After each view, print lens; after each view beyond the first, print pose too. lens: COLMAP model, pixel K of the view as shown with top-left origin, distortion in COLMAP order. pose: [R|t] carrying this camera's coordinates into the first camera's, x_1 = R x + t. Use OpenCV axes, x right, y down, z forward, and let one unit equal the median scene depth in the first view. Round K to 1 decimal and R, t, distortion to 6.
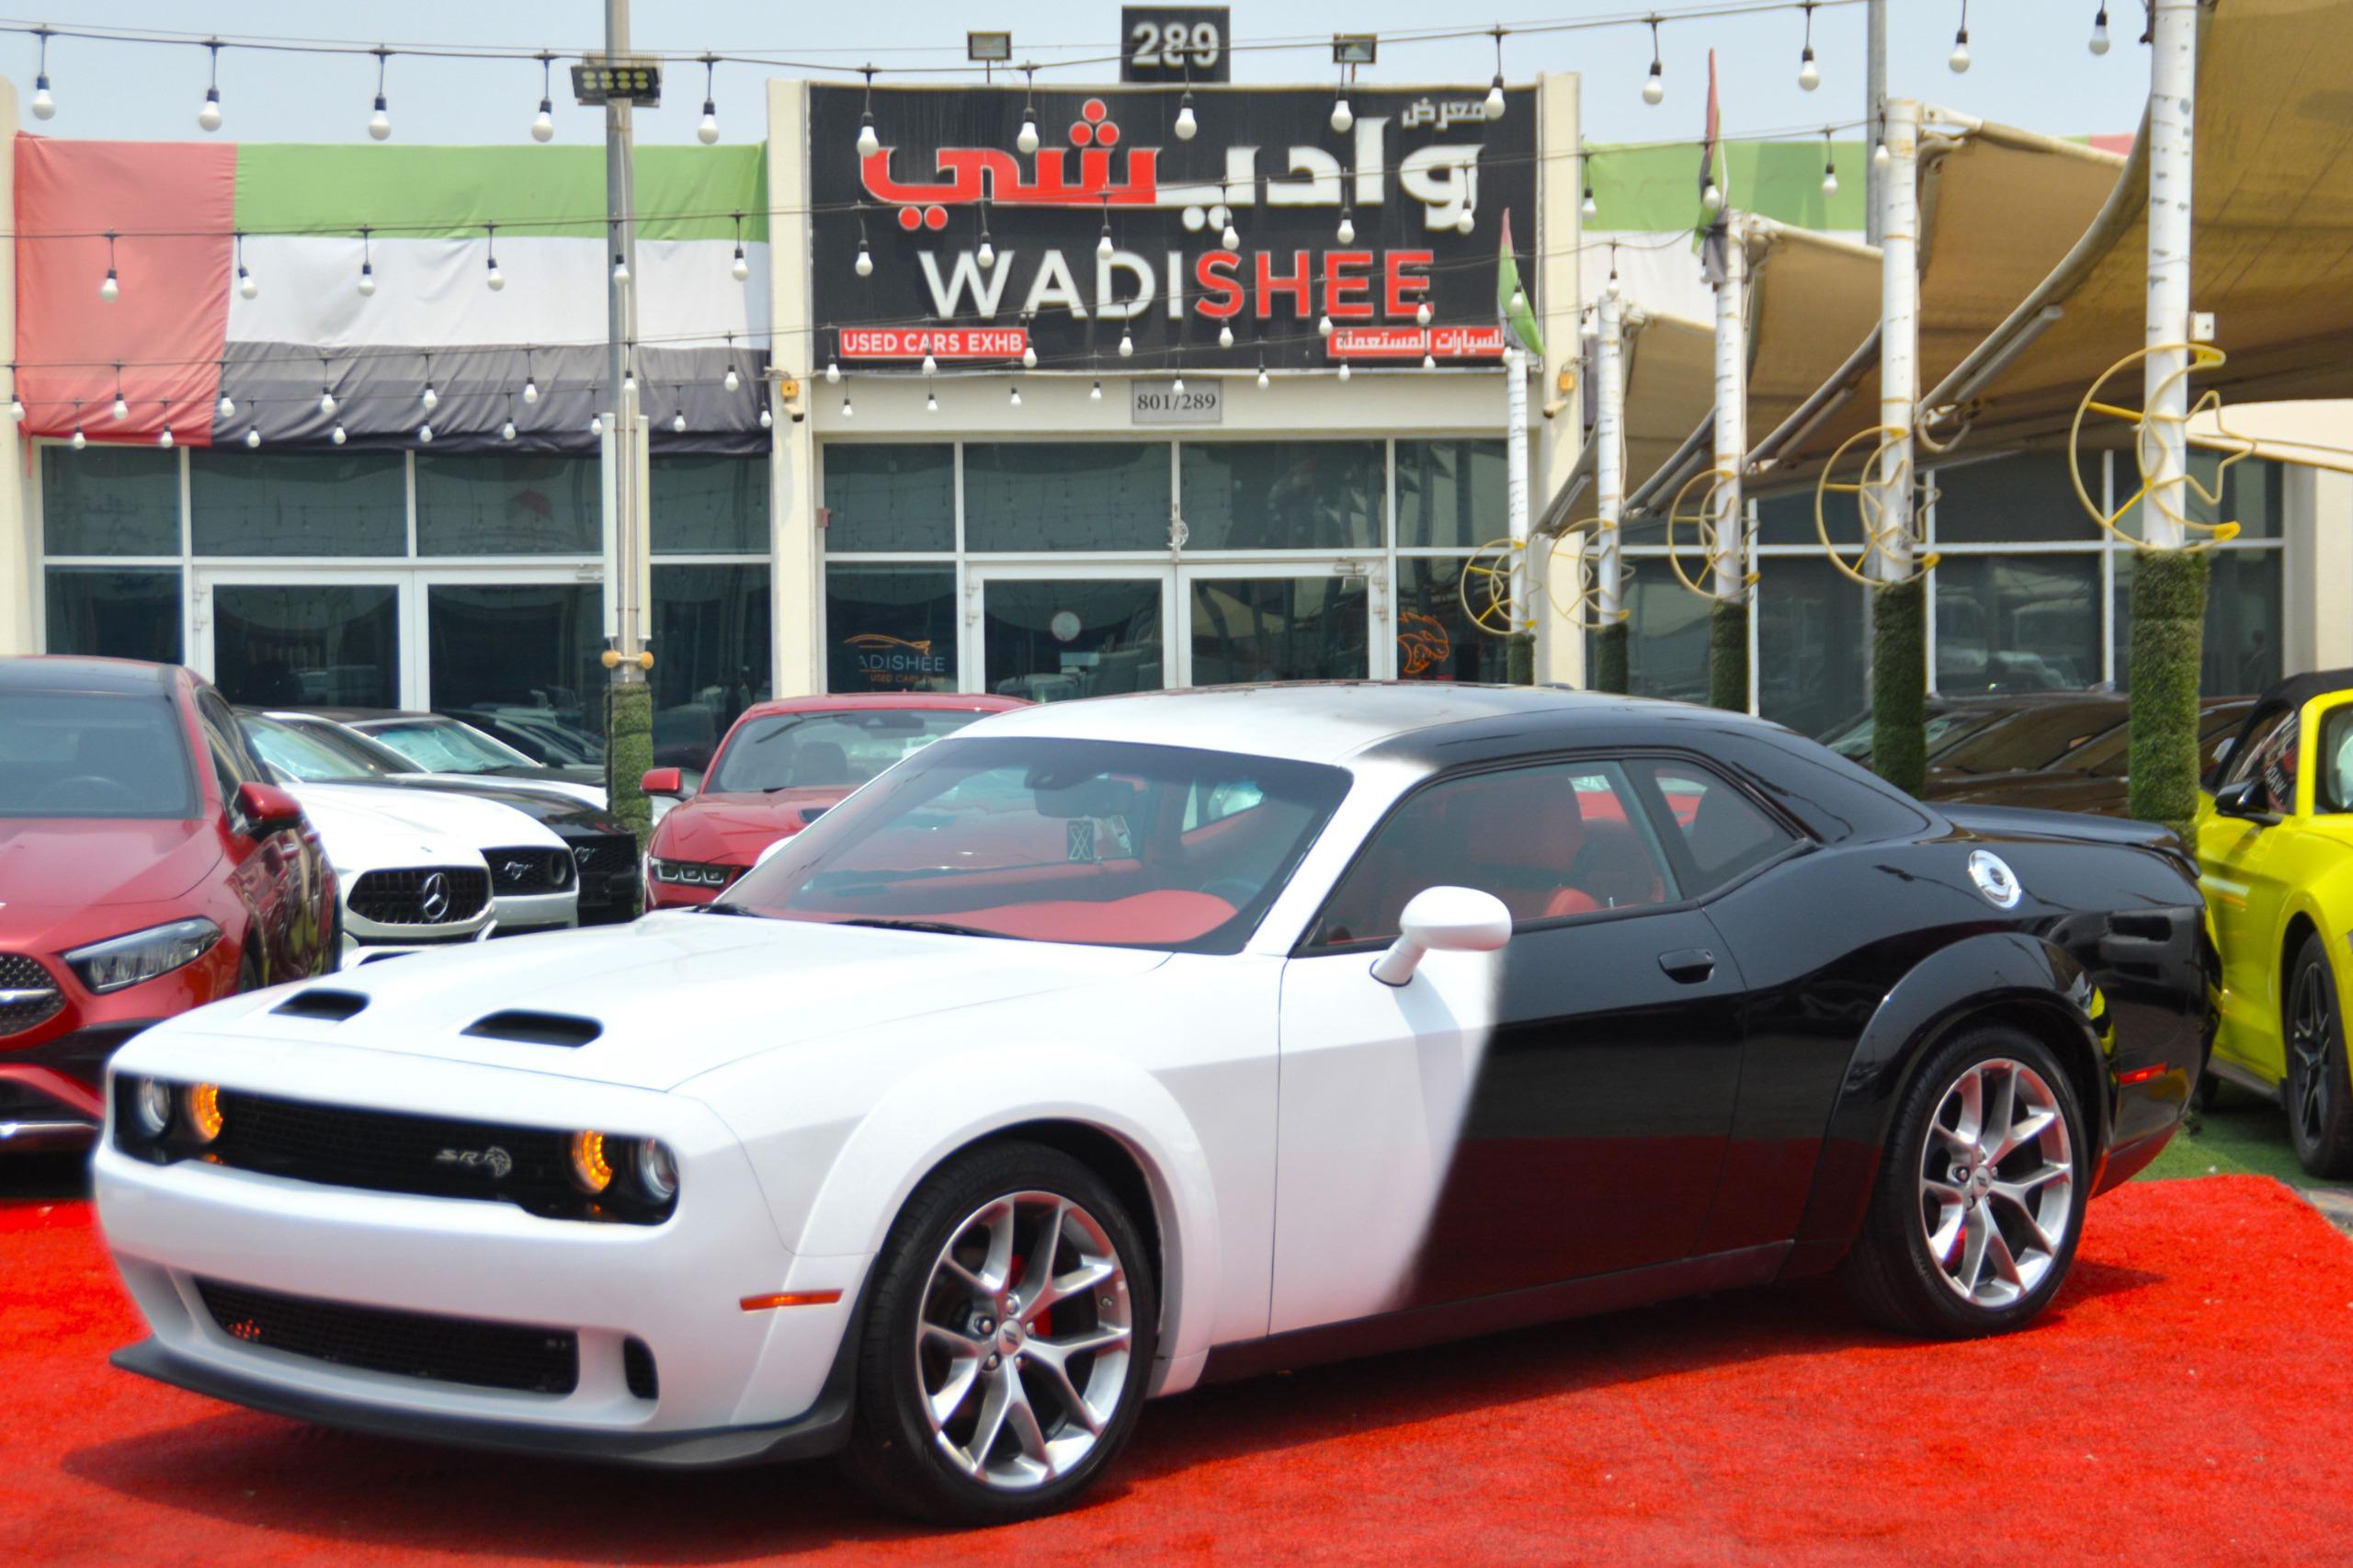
lens RADIAL K [[5542.4, 0, 1274.2], [0, 5542.4, 793.2], [0, 0, 1]] dist [0.375434, 0.177836]
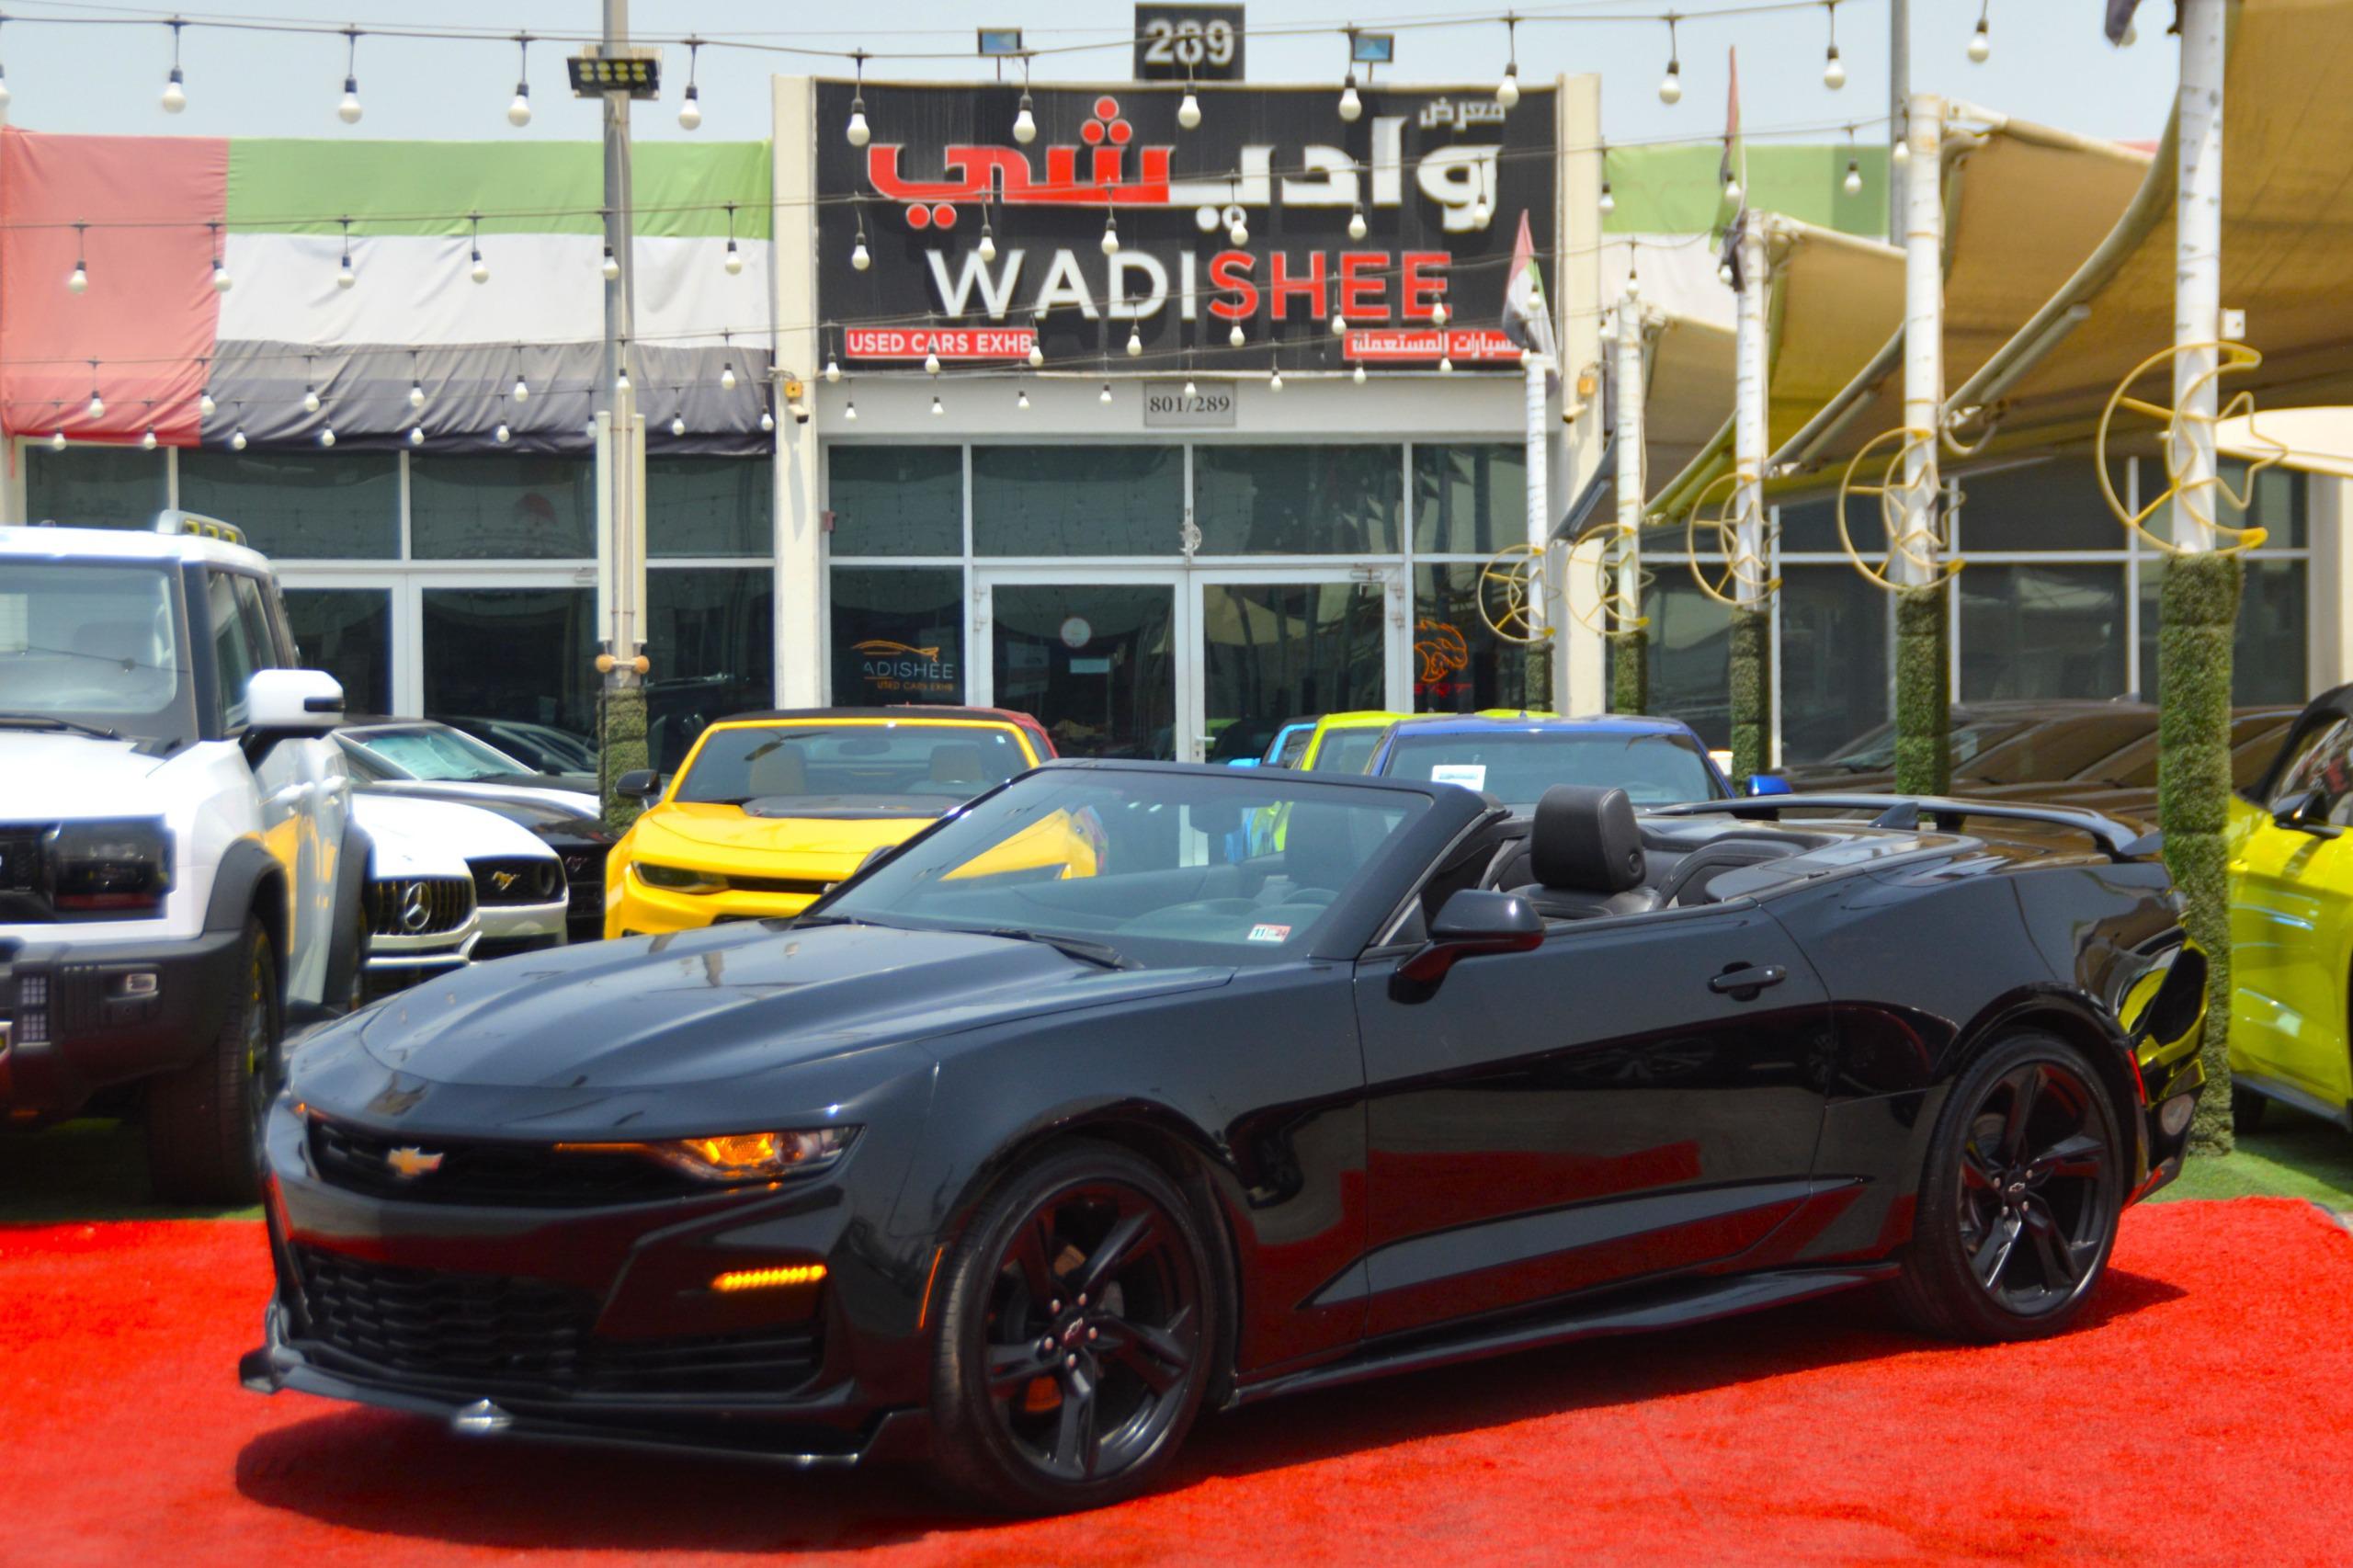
lens RADIAL K [[5806.4, 0, 1385.7], [0, 5806.4, 720.7], [0, 0, 1]] dist [0.343918, -0.049261]
pose [[0.999802, 0.003244, 0.019621, -0.002882], [-0.002978, 0.999903, -0.013576, -0.000722], [-0.019663, 0.013515, 0.999715, -0.026897]]
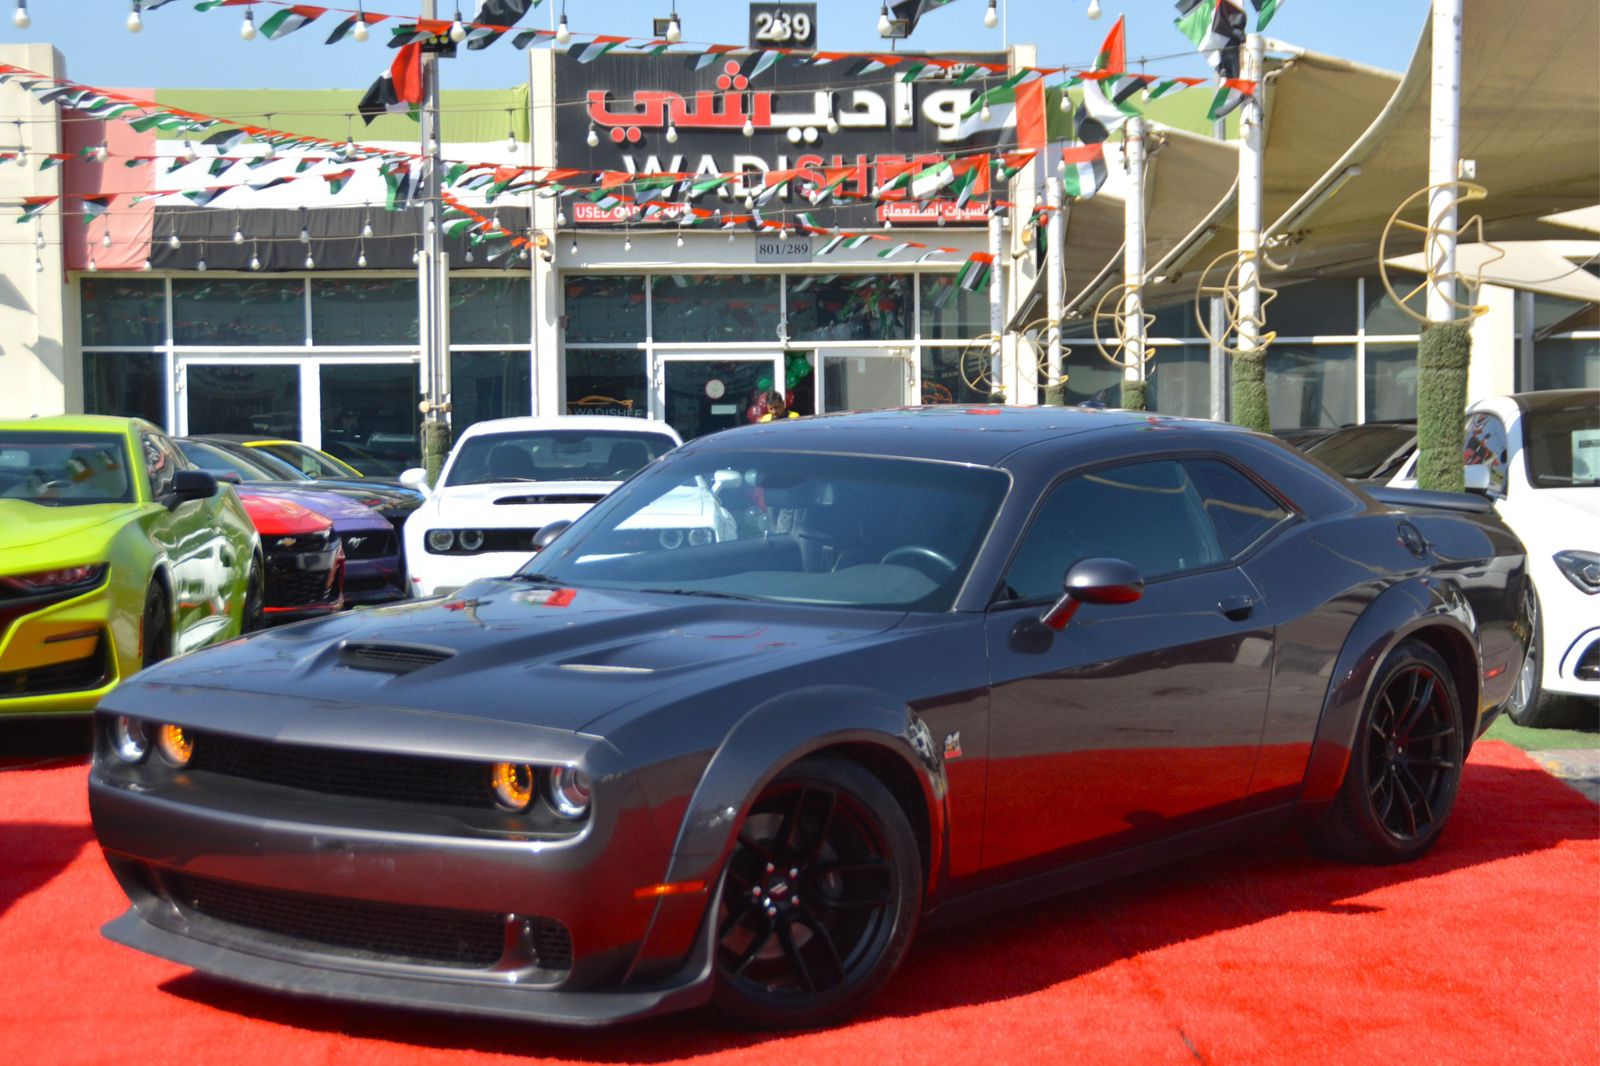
lens RADIAL K [[3972.3, 0, 849.7], [0, 3972.3, 535.3], [0, 0, 1]] dist [0.334058, -0.124767]
pose [[0.999996, -0.001111, 0.002606, -0.001531], [0.001075, 0.999906, 0.013642, -0.003355], [-0.002621, -0.013639, 0.999904, -0.150838]]
